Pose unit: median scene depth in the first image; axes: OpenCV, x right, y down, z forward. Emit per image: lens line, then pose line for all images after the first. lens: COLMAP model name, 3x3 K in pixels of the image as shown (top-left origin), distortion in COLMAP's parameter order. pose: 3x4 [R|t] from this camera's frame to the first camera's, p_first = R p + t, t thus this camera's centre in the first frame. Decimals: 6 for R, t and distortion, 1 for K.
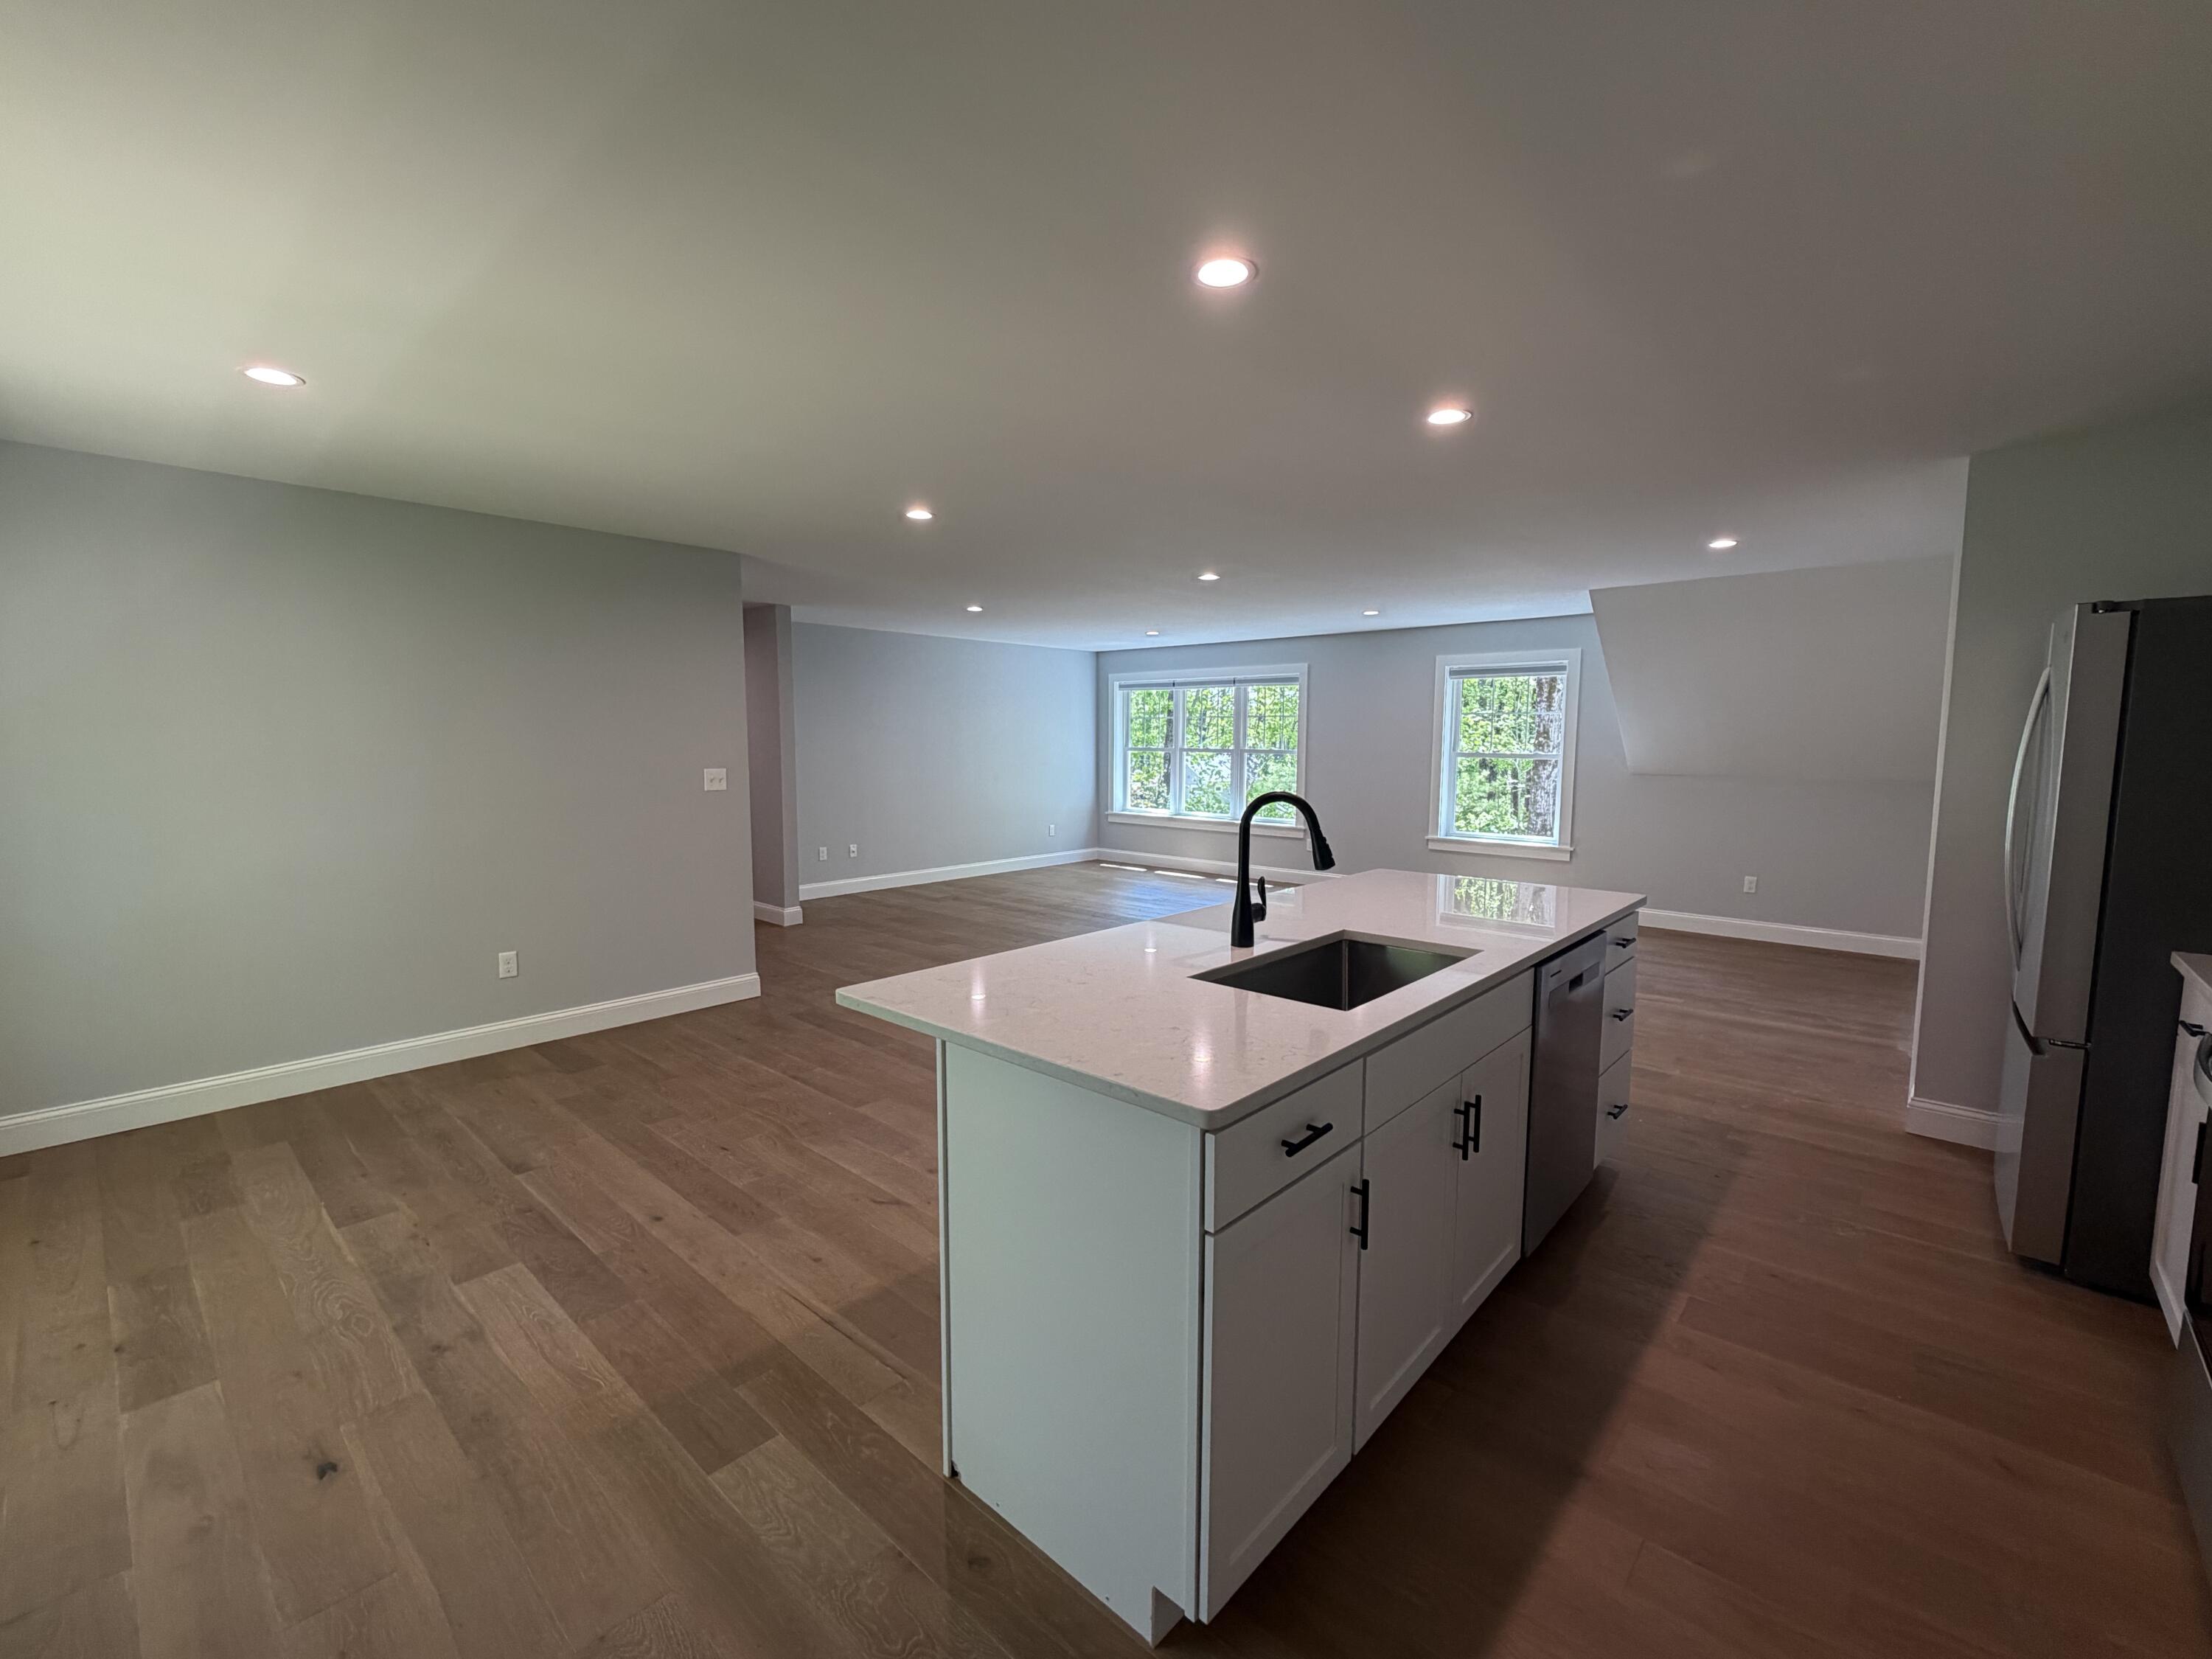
lens RADIAL K [[943.9, 0, 1110.3], [0, 943.9, 829.4], [0, 0, 1]] dist [-0.000326, -0.000203]
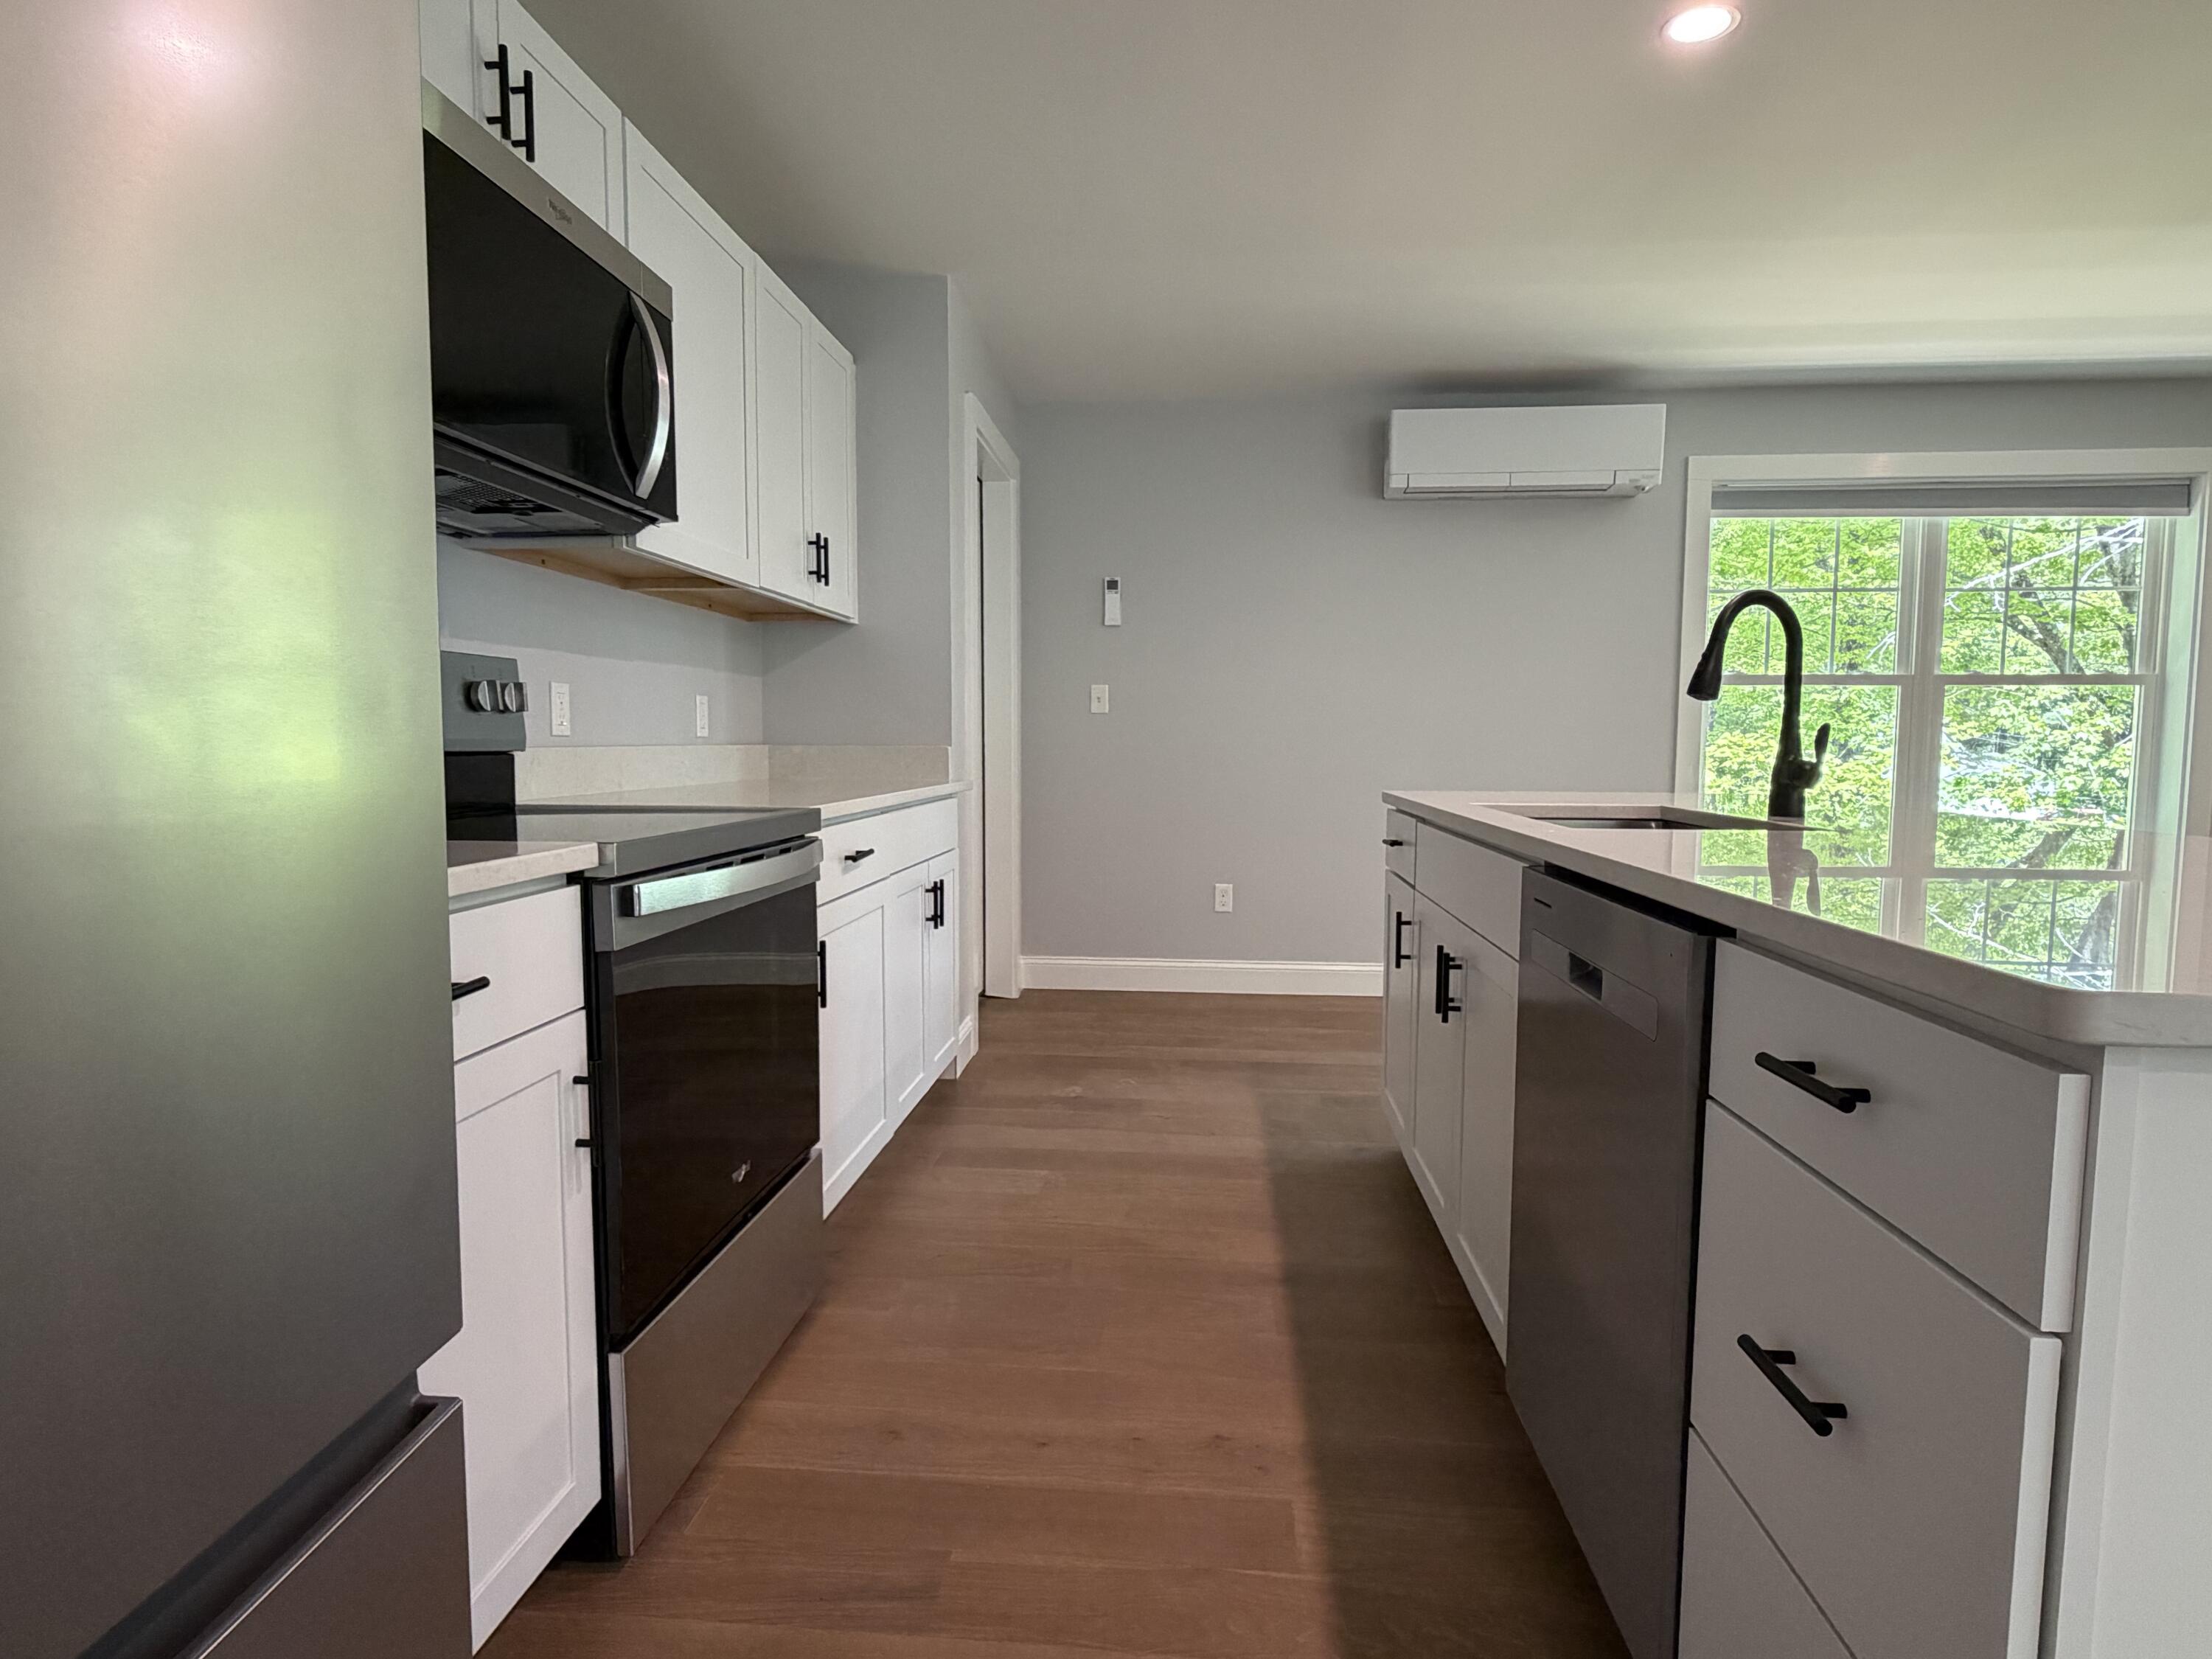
lens RADIAL K [[1204.9, 0, 1112.2], [0, 1204.9, 834.7], [0, 0, 1]] dist [-0.000965, 0.002426]
pose [[-0.797368, 0.043045, -0.601956, 0.976873], [-0.063529, 0.985924, 0.154653, 0.028510], [0.600140, 0.161557, -0.783410, 1.279339]]
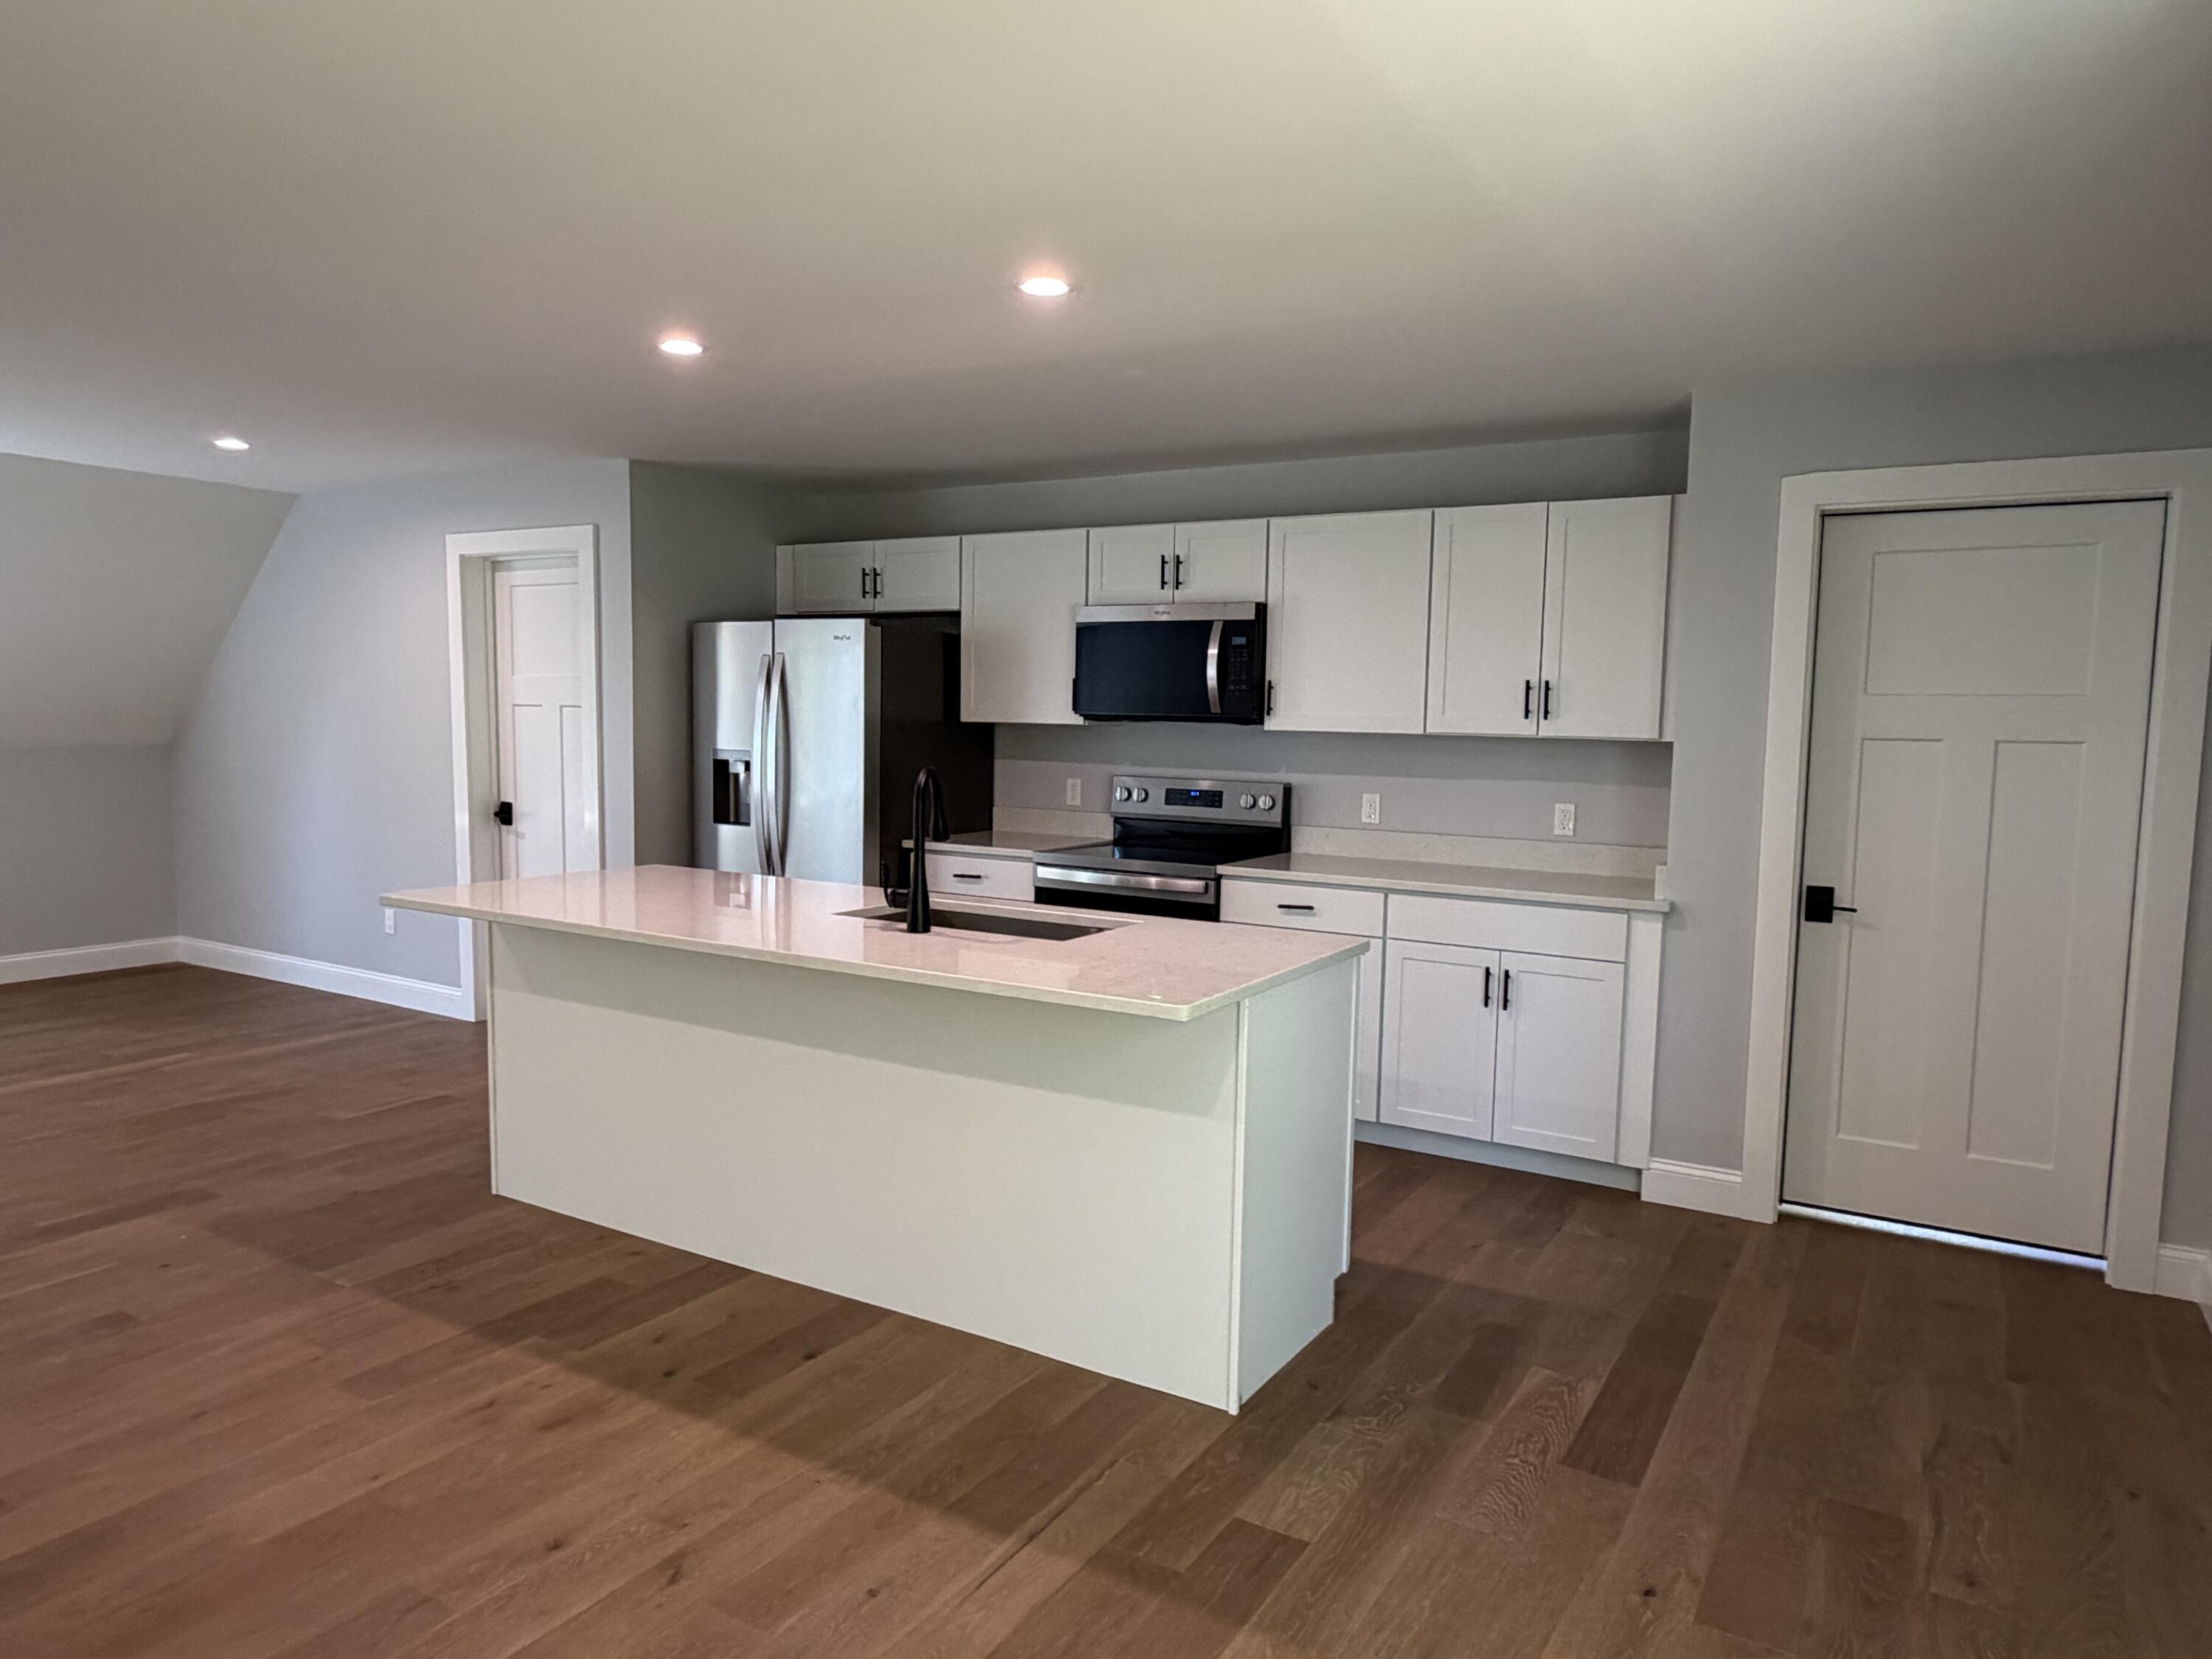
lens RADIAL K [[1411.7, 0, 1106.4], [0, 1411.7, 839.6], [0, 0, 1]] dist [-0.000521, -0.001360]
pose [[-0.189054, -0.095491, 0.977313, -1.160632], [0.076149, 0.990838, 0.111543, -0.102065], [-0.979010, 0.095509, -0.180051, 0.968850]]
